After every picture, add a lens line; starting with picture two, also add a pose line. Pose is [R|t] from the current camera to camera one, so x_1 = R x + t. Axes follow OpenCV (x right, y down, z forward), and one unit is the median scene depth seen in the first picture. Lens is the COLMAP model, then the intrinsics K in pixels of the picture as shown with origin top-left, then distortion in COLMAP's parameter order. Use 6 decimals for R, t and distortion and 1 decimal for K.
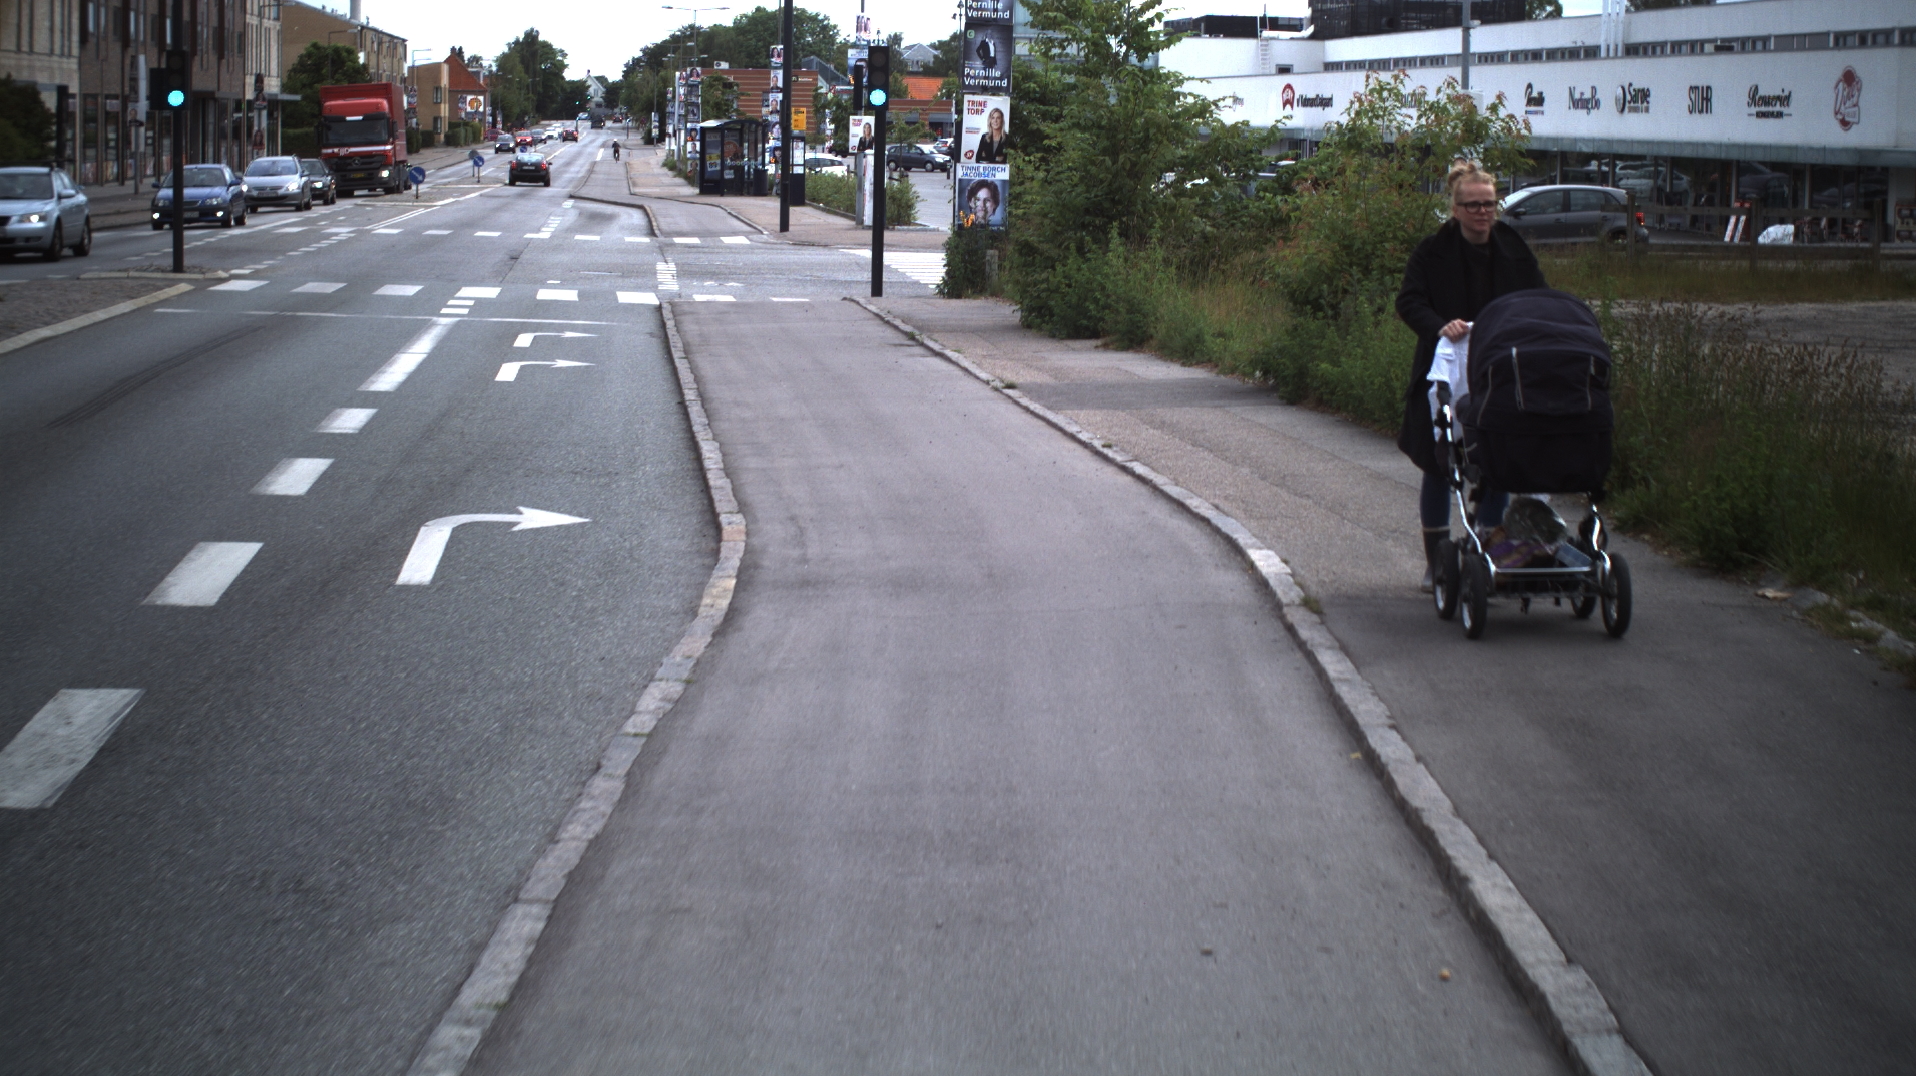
lens RADIAL K [[3303.2, 0, 962.4], [0, 3303.2, 534.7], [0, 0, 1]] dist [-0.252629, 0.000000]
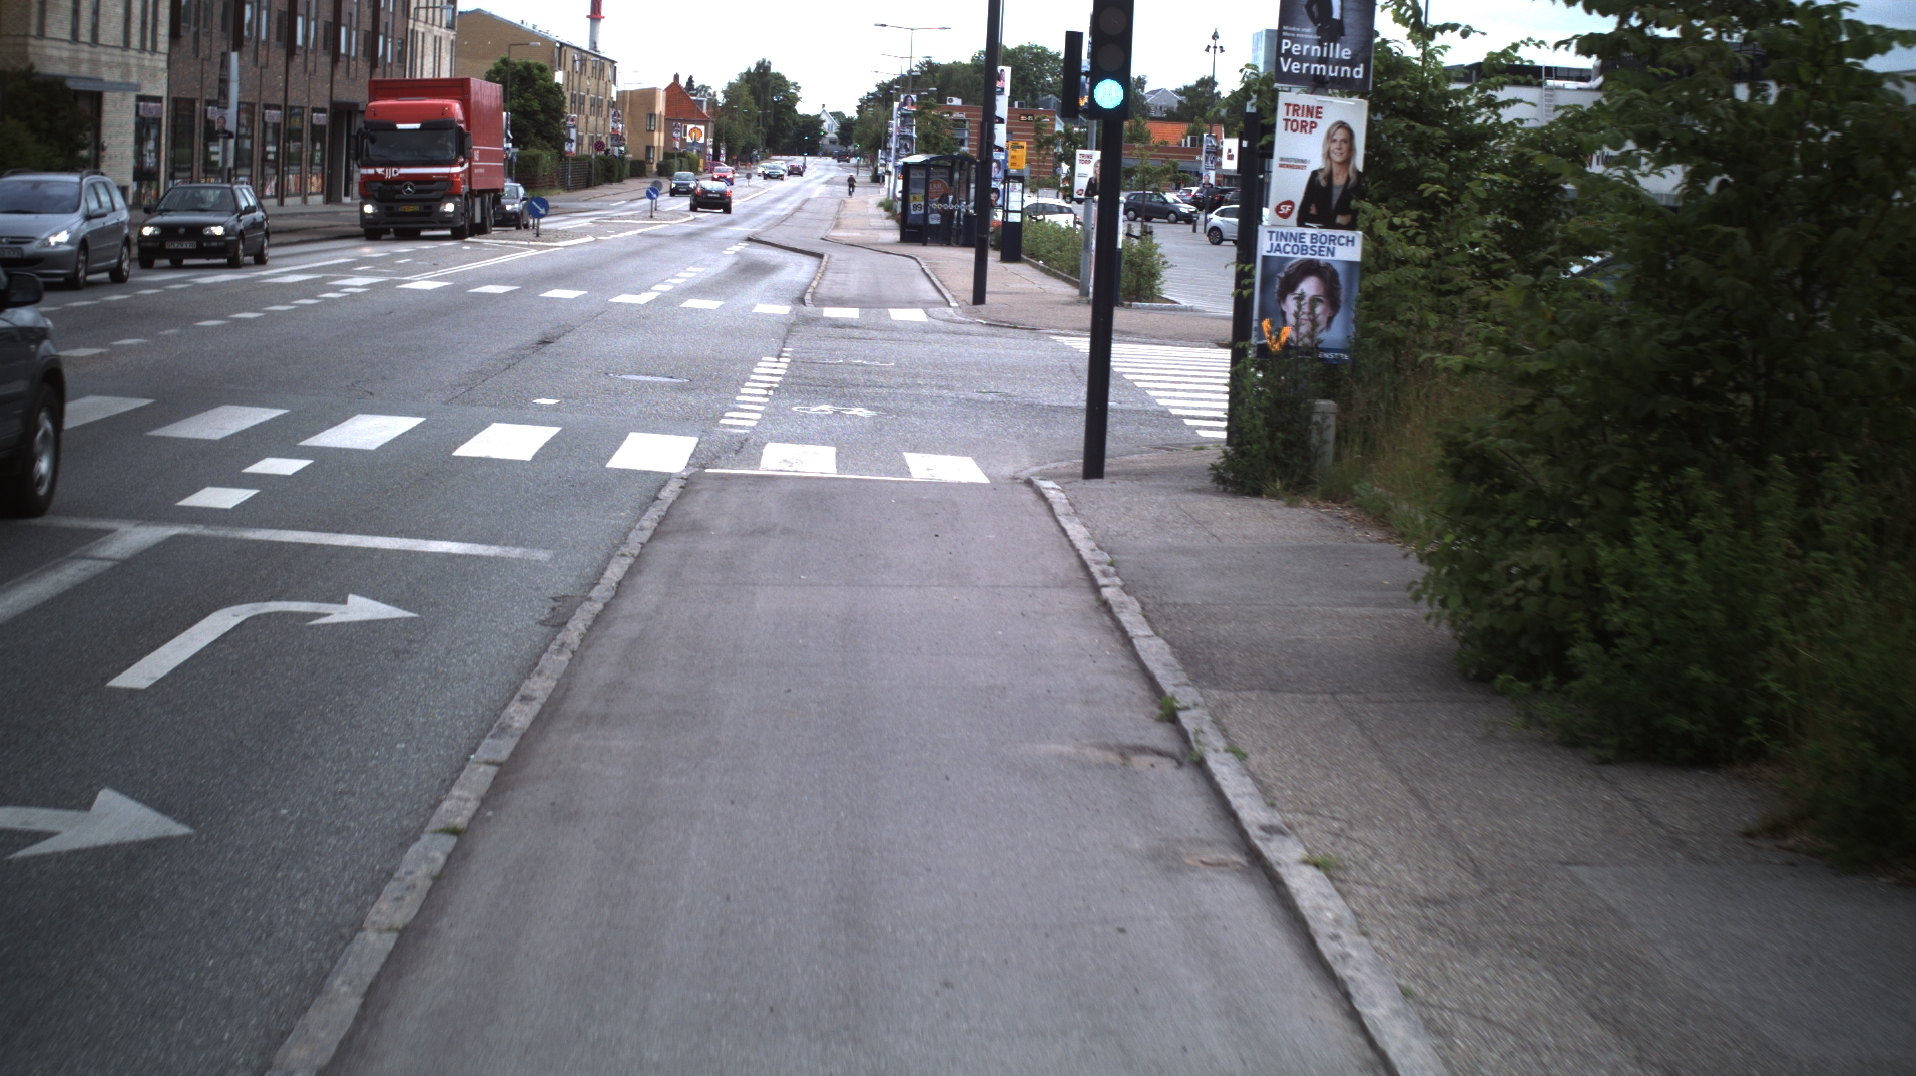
lens RADIAL K [[3303.2, 0, 945.4], [0, 3303.2, 539.0], [0, 0, 1]] dist [-0.252629, 0.000000]
pose [[0.996534, 0.038636, -0.073667, -0.006291], [-0.039552, 0.999157, -0.011018, -0.033530], [0.073179, 0.013894, 0.997222, 0.288836]]
